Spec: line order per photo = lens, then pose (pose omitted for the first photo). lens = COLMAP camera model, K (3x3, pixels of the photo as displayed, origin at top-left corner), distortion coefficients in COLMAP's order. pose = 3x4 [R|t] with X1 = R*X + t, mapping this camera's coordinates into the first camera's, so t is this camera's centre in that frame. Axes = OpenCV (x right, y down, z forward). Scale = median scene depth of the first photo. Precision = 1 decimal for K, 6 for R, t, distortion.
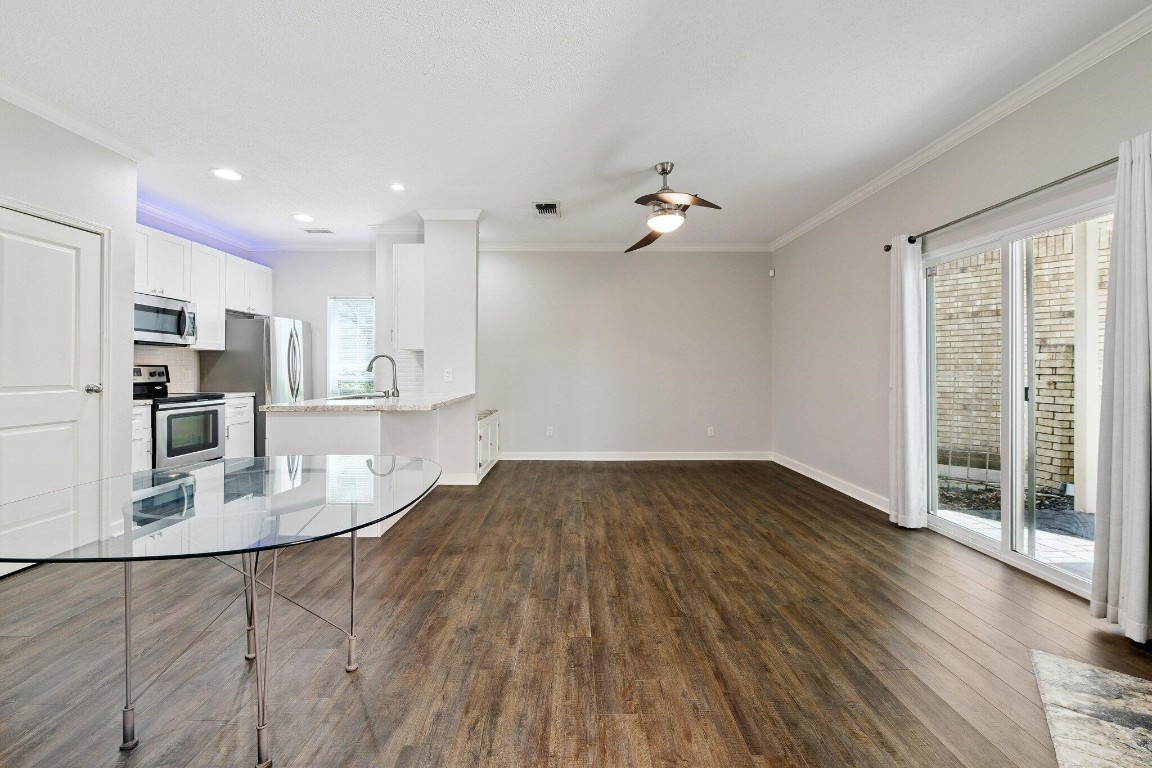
lens RADIAL K [[467.4, 0, 578.5], [0, 467.4, 365.9], [0, 0, 1]] dist [-0.003221, -0.002513]
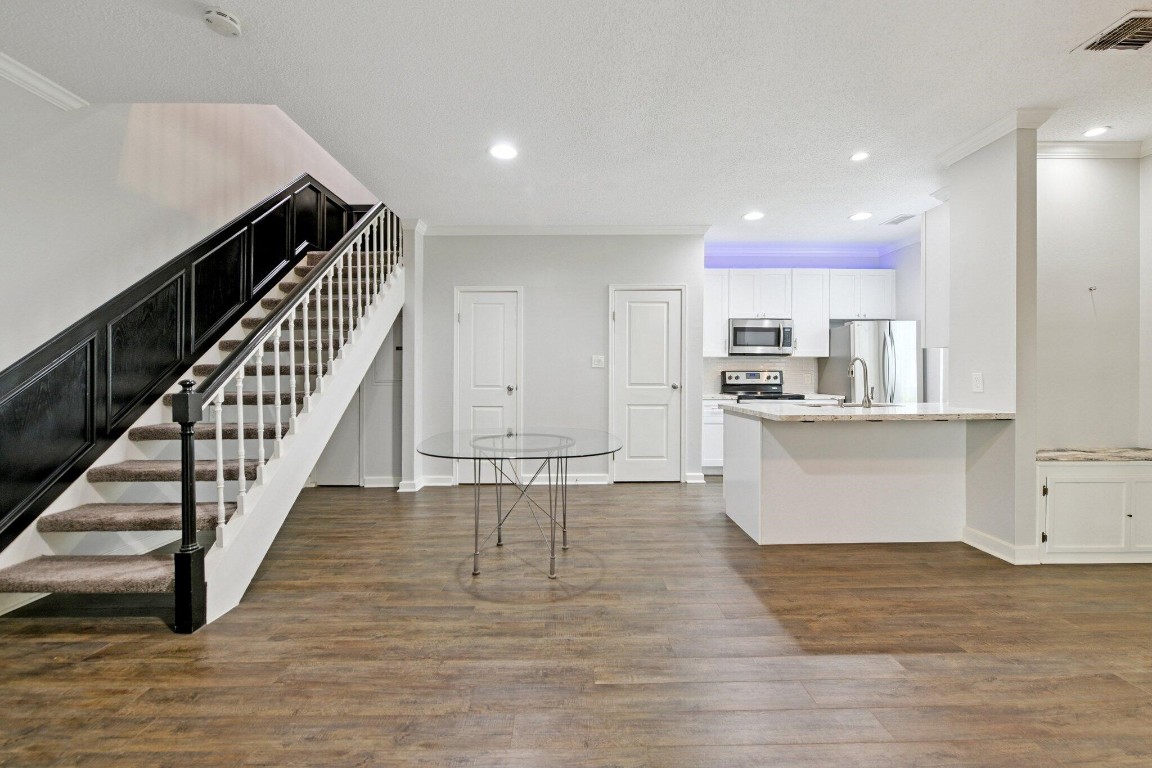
lens RADIAL K [[467.4, 0, 572.7], [0, 467.4, 379.2], [0, 0, 1]] dist [-0.003221, -0.002513]
pose [[-0.008348, 0.014498, -0.999860, 0.505761], [0.009332, 0.999852, 0.014420, -0.002179], [0.999922, -0.009211, -0.008483, 0.549128]]
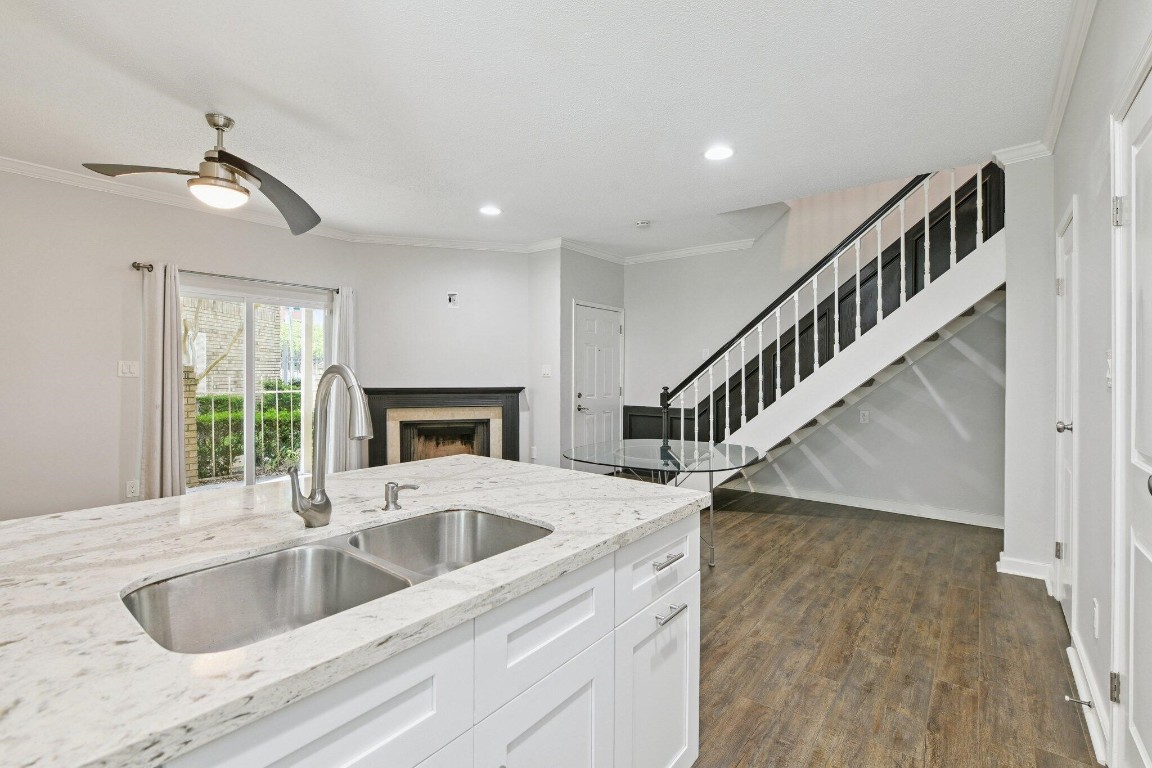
lens RADIAL K [[504.8, 0, 585.6], [0, 504.8, 375.4], [0, 0, 1]] dist [-0.008677, -0.000696]
pose [[-0.786102, -0.001936, 0.618094, -0.781429], [-0.006939, 0.999960, -0.005694, -0.018413], [-0.618058, -0.008765, -0.786084, 1.282827]]
